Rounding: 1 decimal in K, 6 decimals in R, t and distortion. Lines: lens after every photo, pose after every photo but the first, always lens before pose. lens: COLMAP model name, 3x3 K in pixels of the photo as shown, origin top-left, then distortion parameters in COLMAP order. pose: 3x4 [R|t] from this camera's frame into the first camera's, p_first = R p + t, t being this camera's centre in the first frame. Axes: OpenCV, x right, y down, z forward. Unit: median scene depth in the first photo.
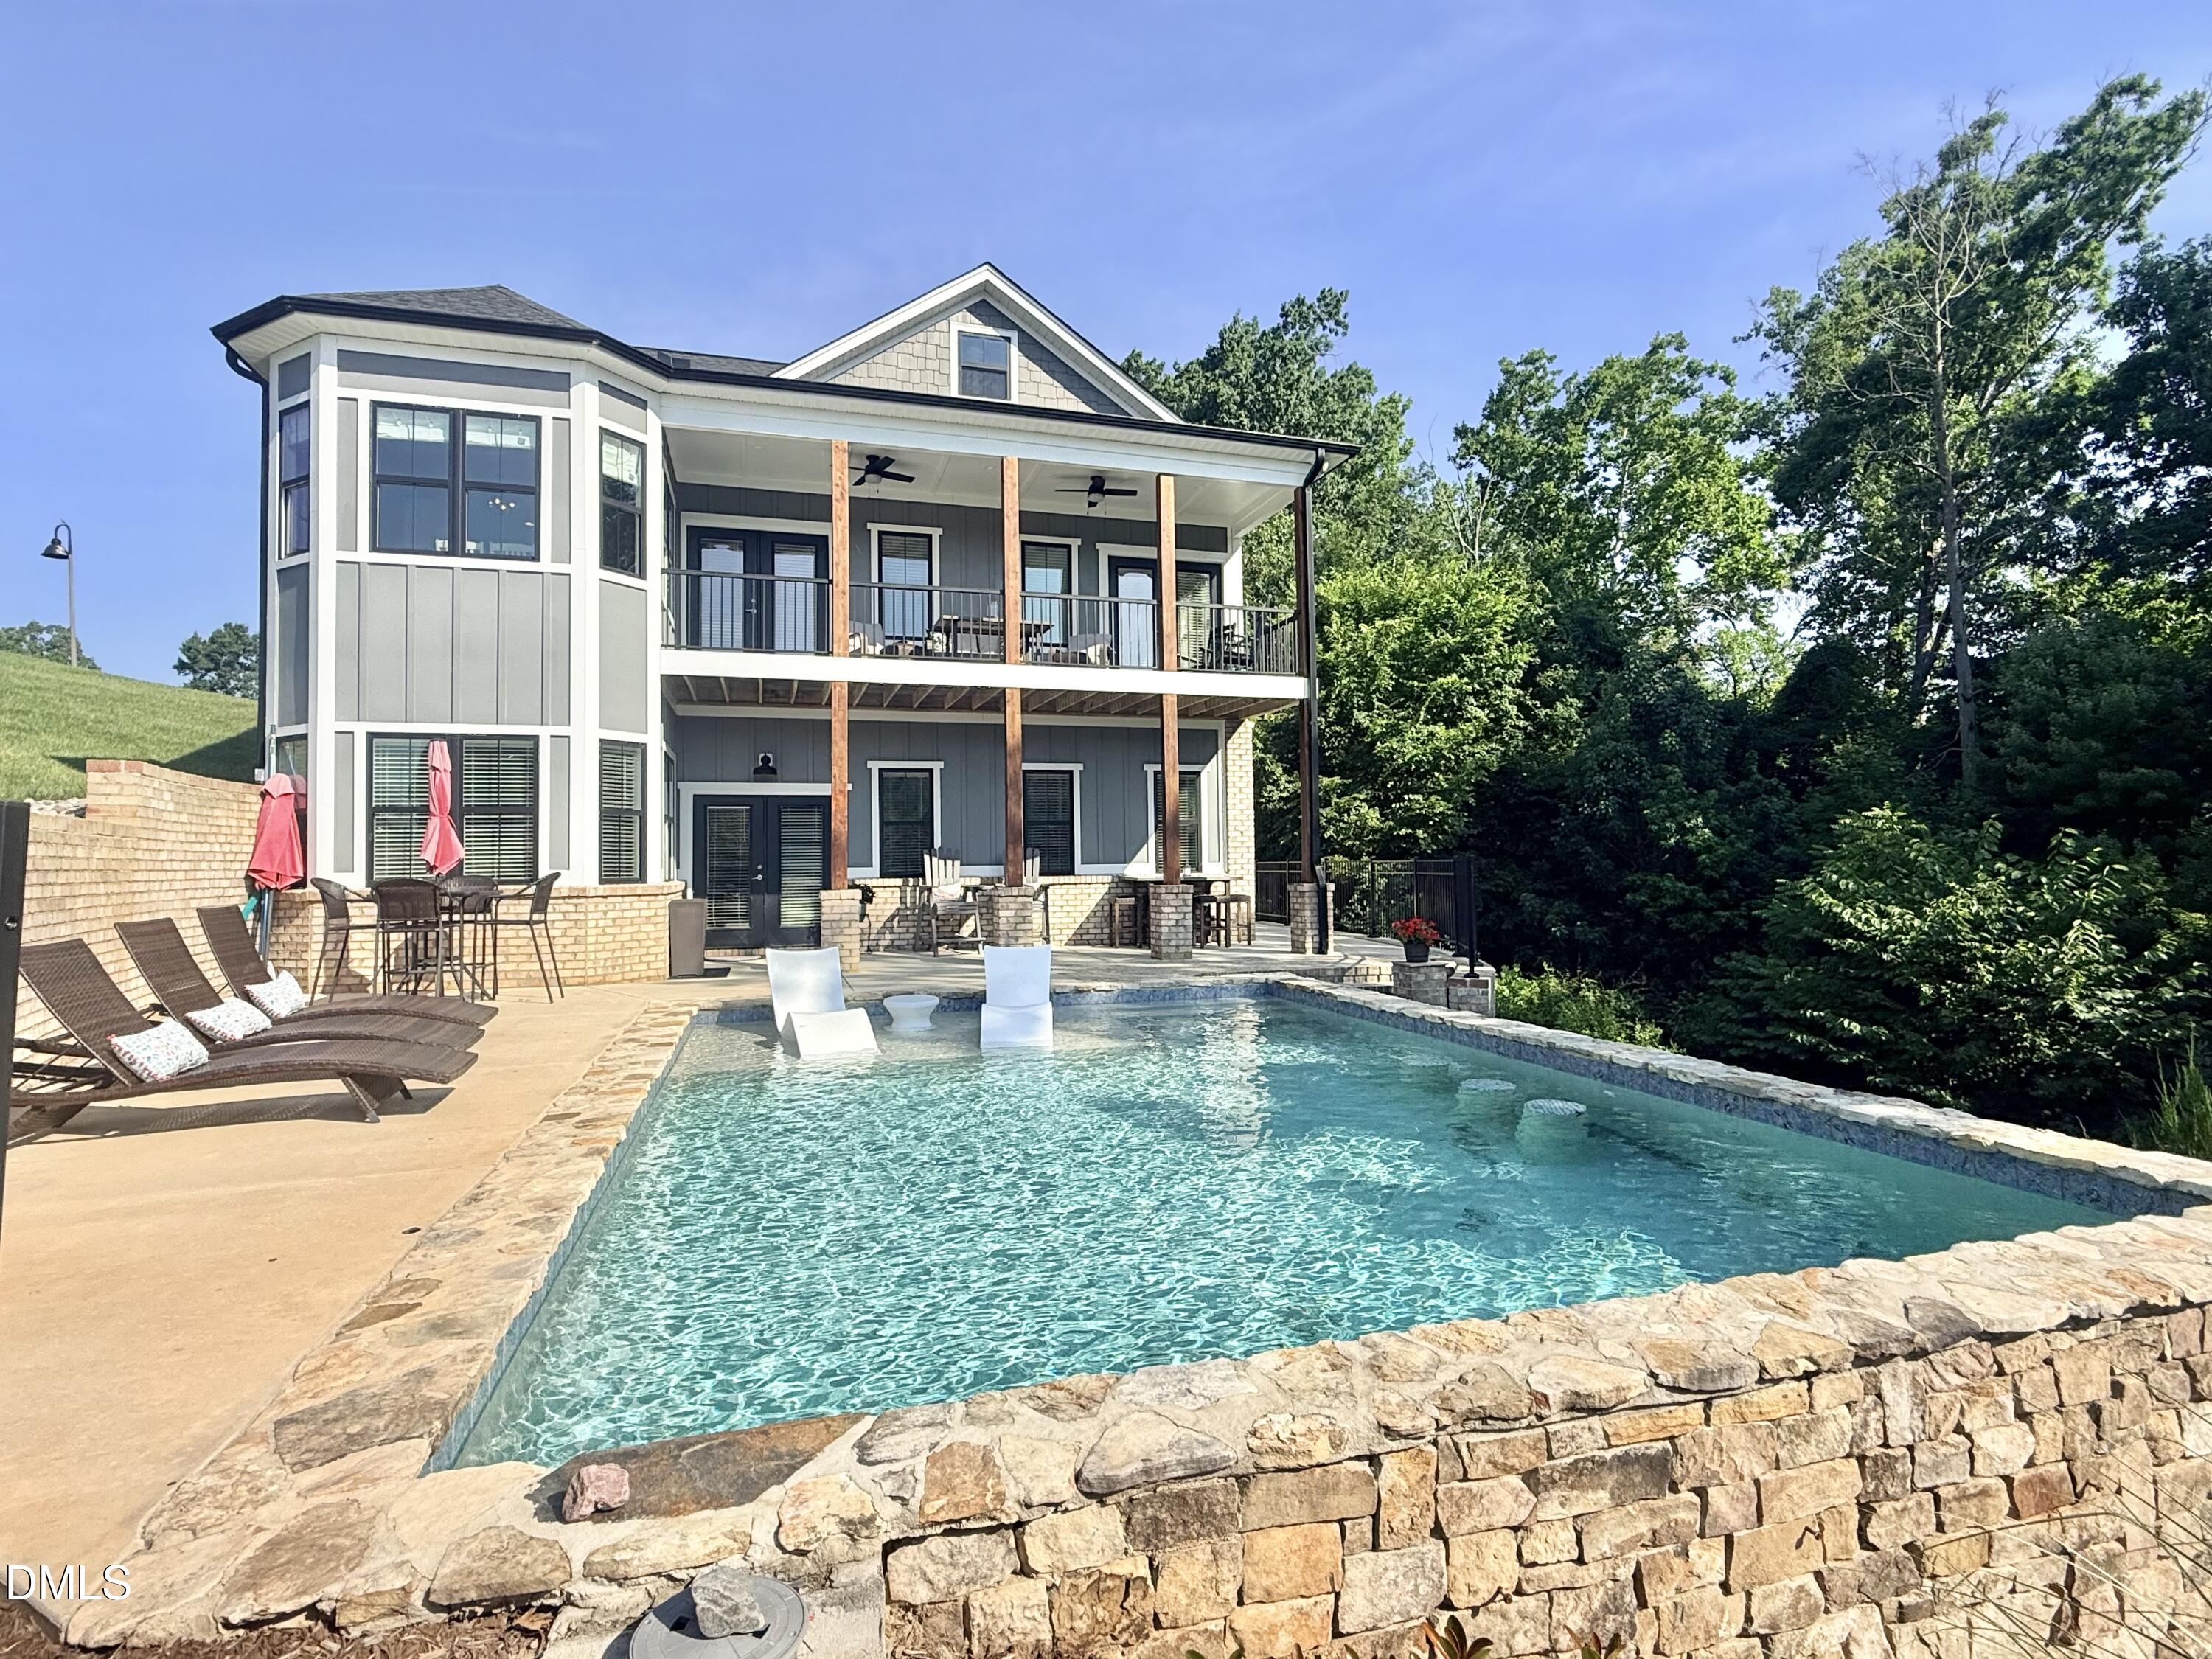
lens RADIAL K [[1104.5, 0, 1097.1], [0, 1104.5, 826.9], [0, 0, 1]] dist [0.003237, -0.001368]
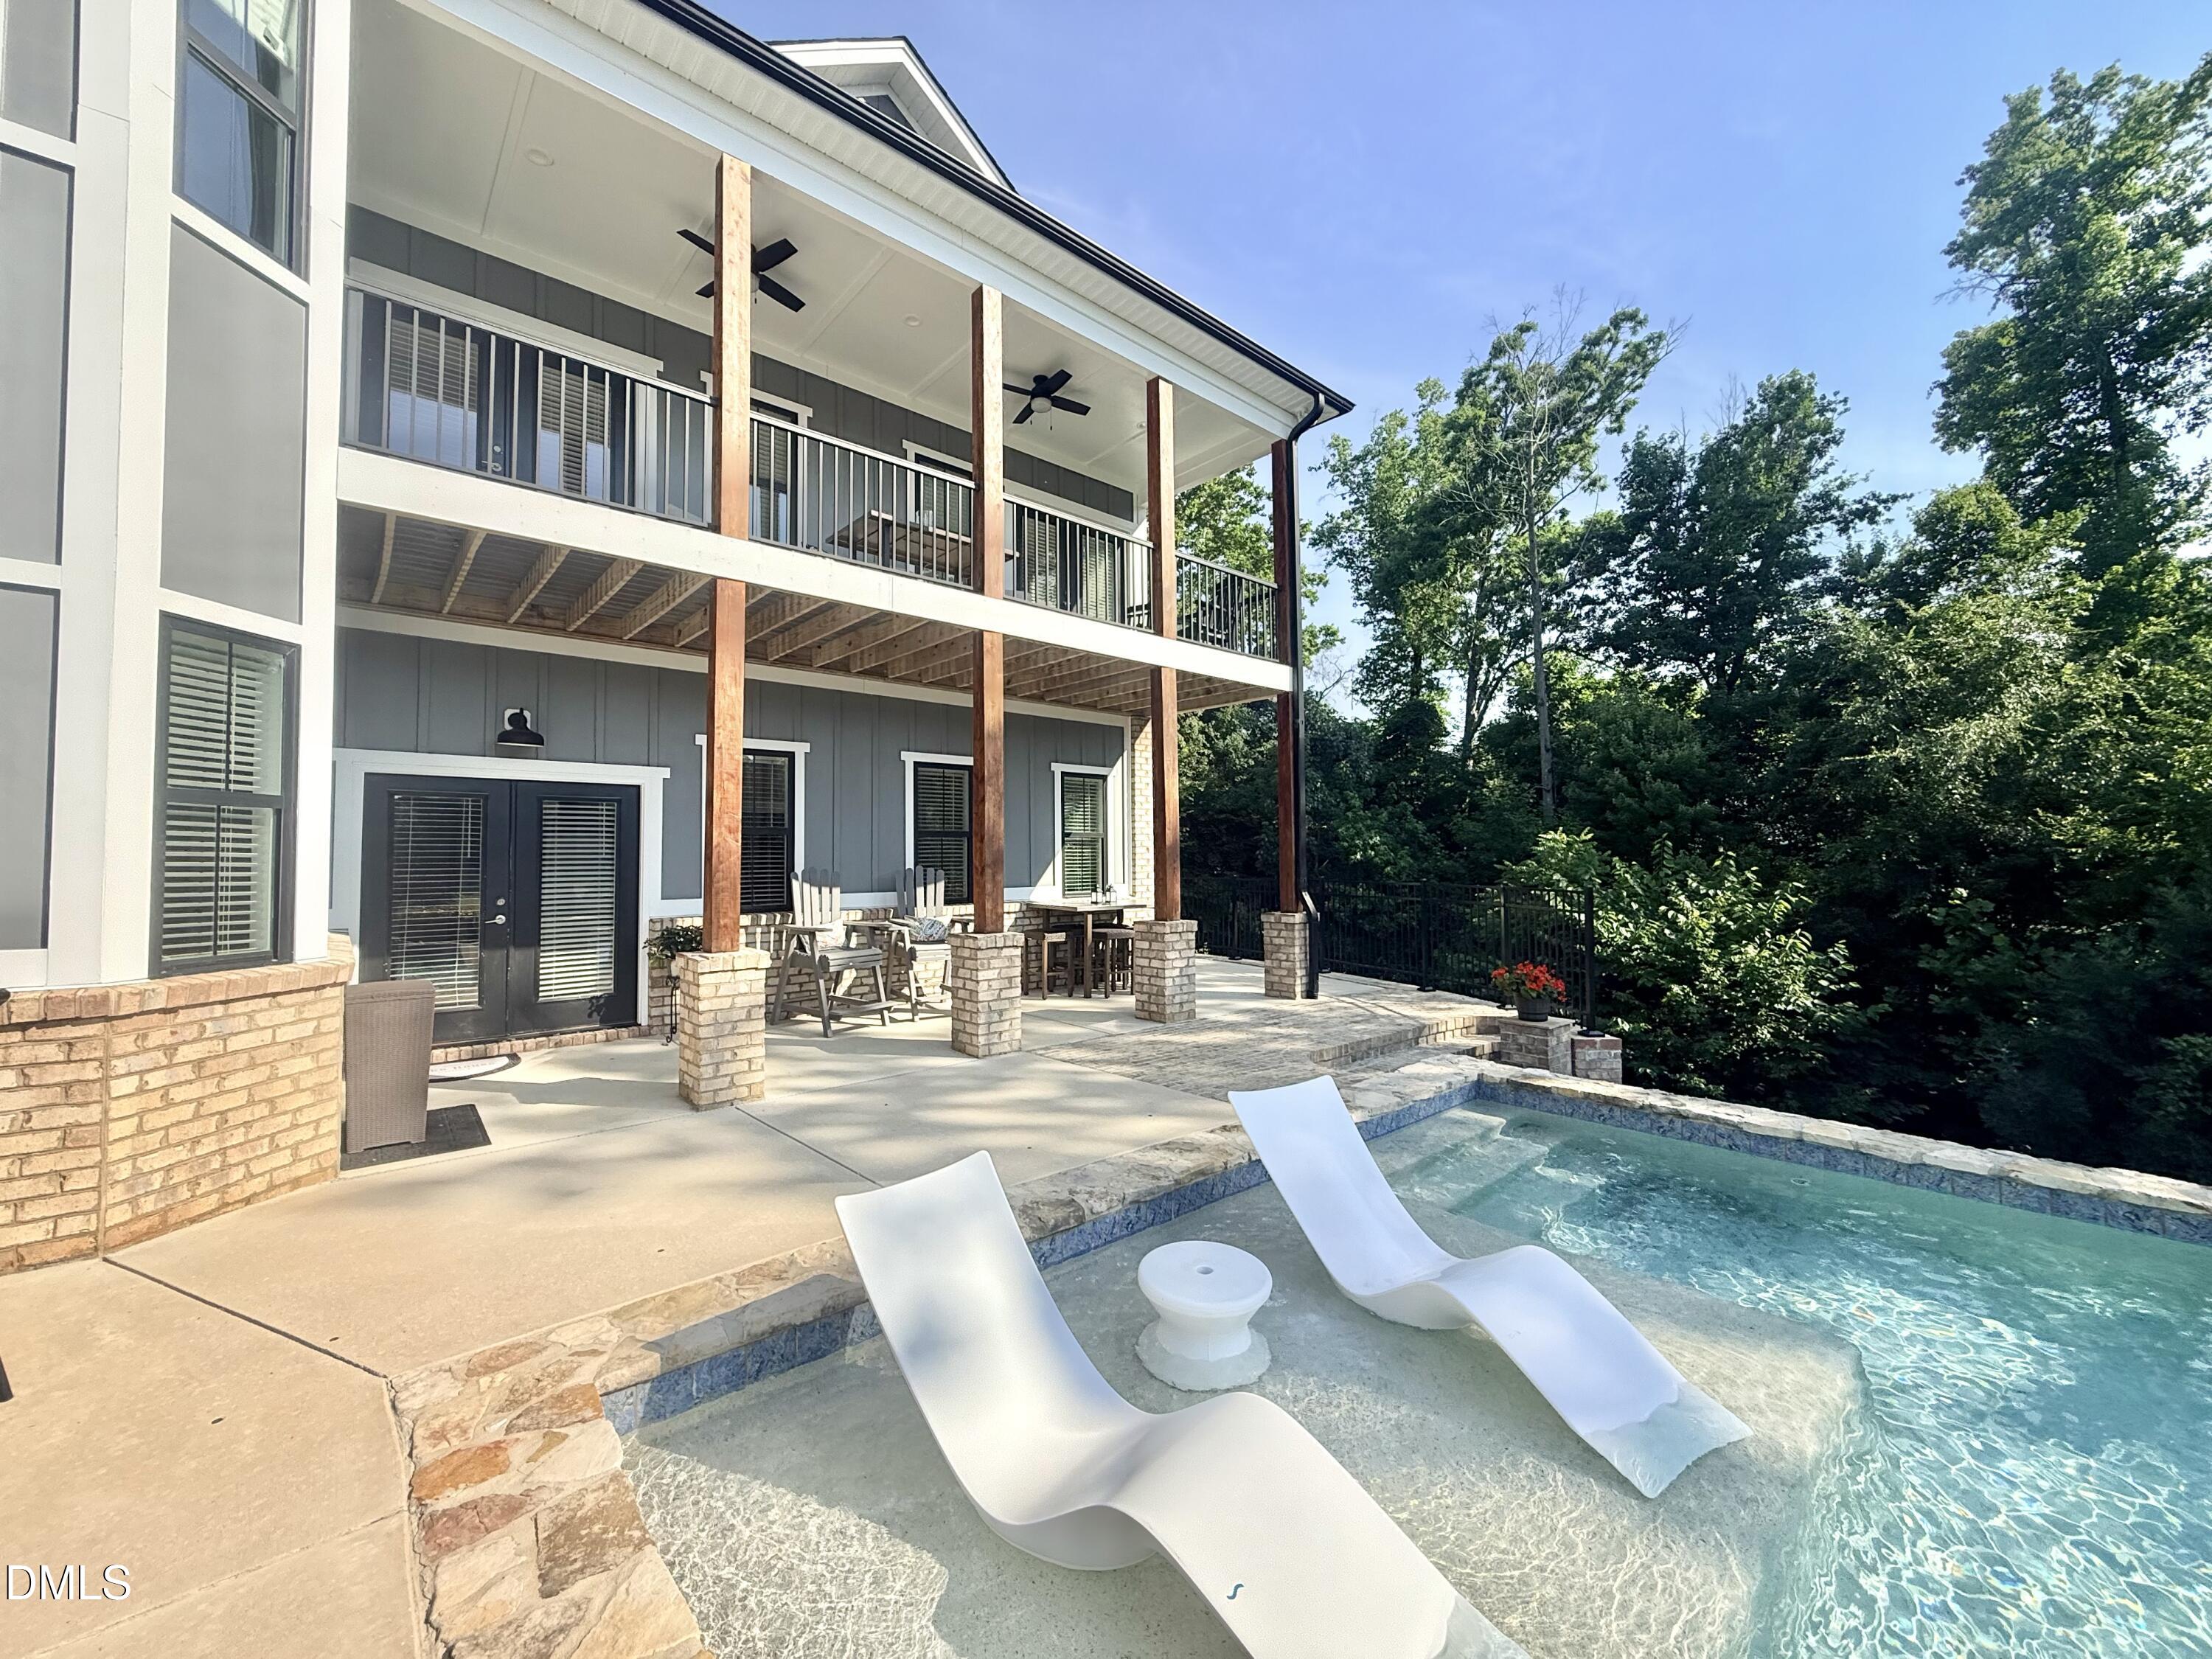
lens RADIAL K [[881.0, 0, 1095.7], [0, 881.0, 827.9], [0, 0, 1]] dist [0.005421, -0.000160]
pose [[0.909749, 0.020300, 0.414663, -0.205714], [-0.017580, 0.999792, -0.010375, -0.003455], [-0.414787, 0.002149, 0.909916, 0.426117]]
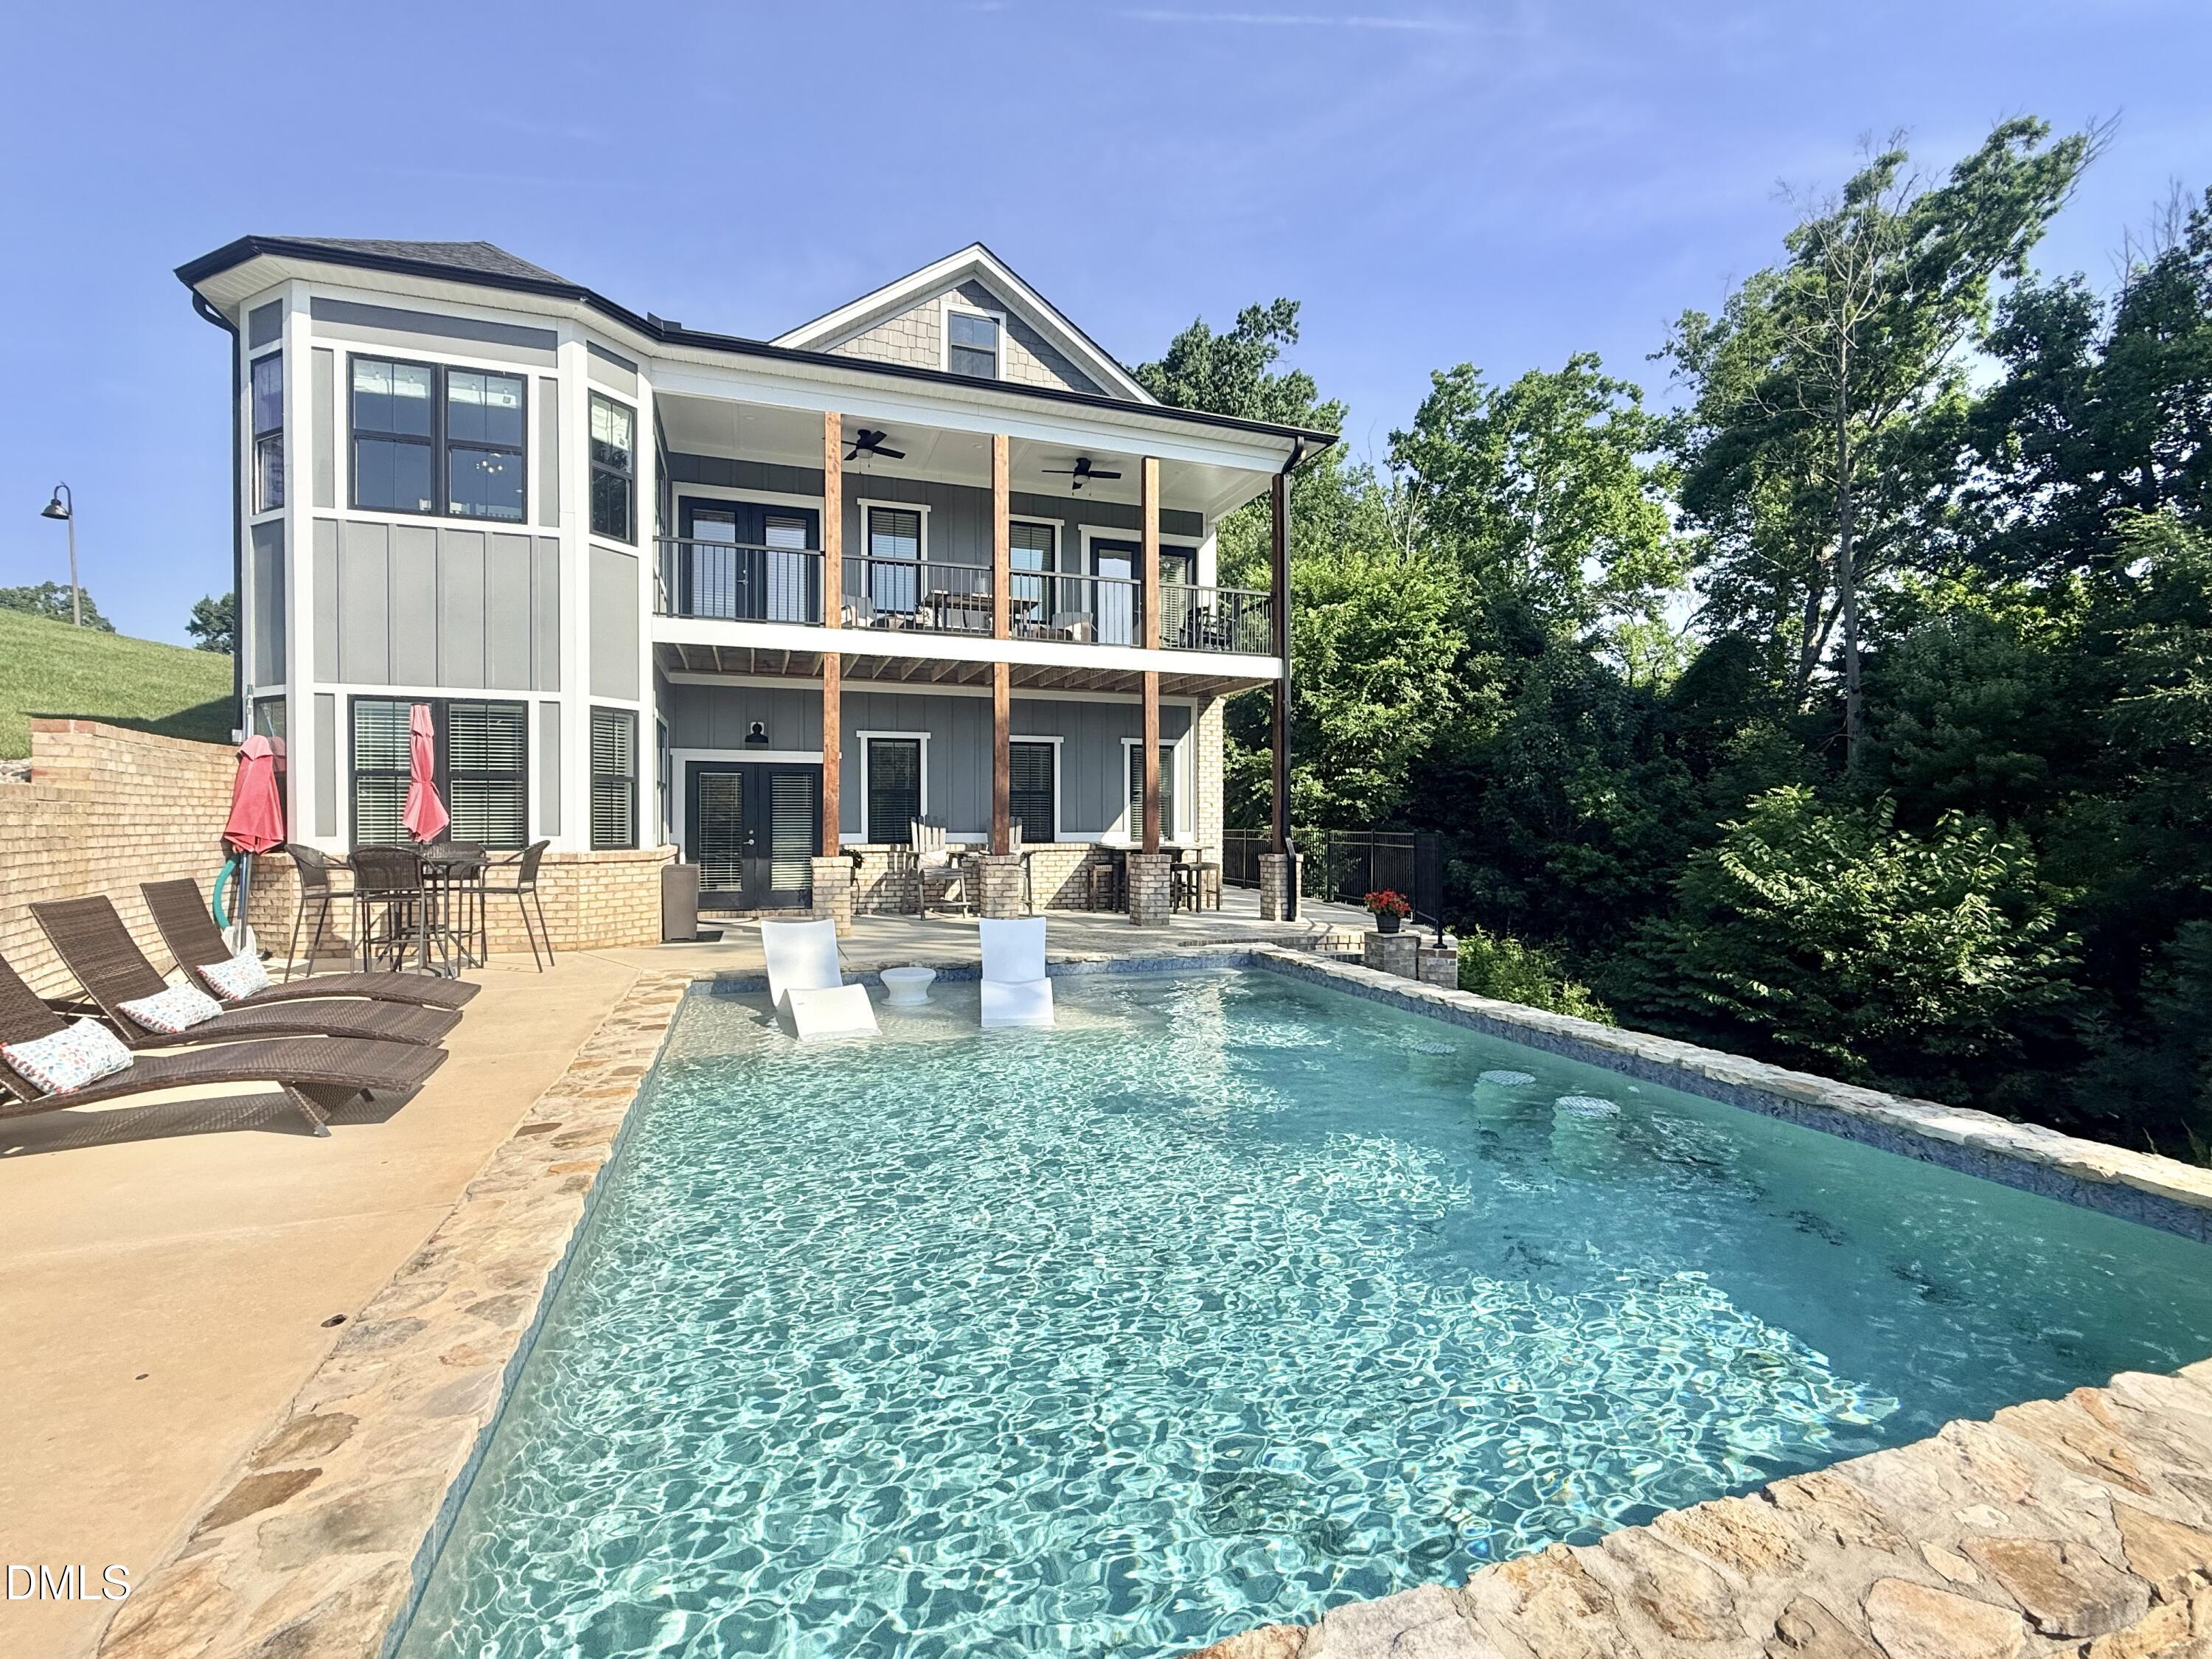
lens RADIAL K [[987.0, 0, 1097.6], [0, 987.0, 828.7], [0, 0, 1]] dist [0.003376, -0.000776]
pose [[0.998890, 0.012045, 0.045534, -0.023120], [-0.013794, 0.999171, 0.038297, -0.006521], [-0.045035, -0.038883, 0.998228, 0.061419]]
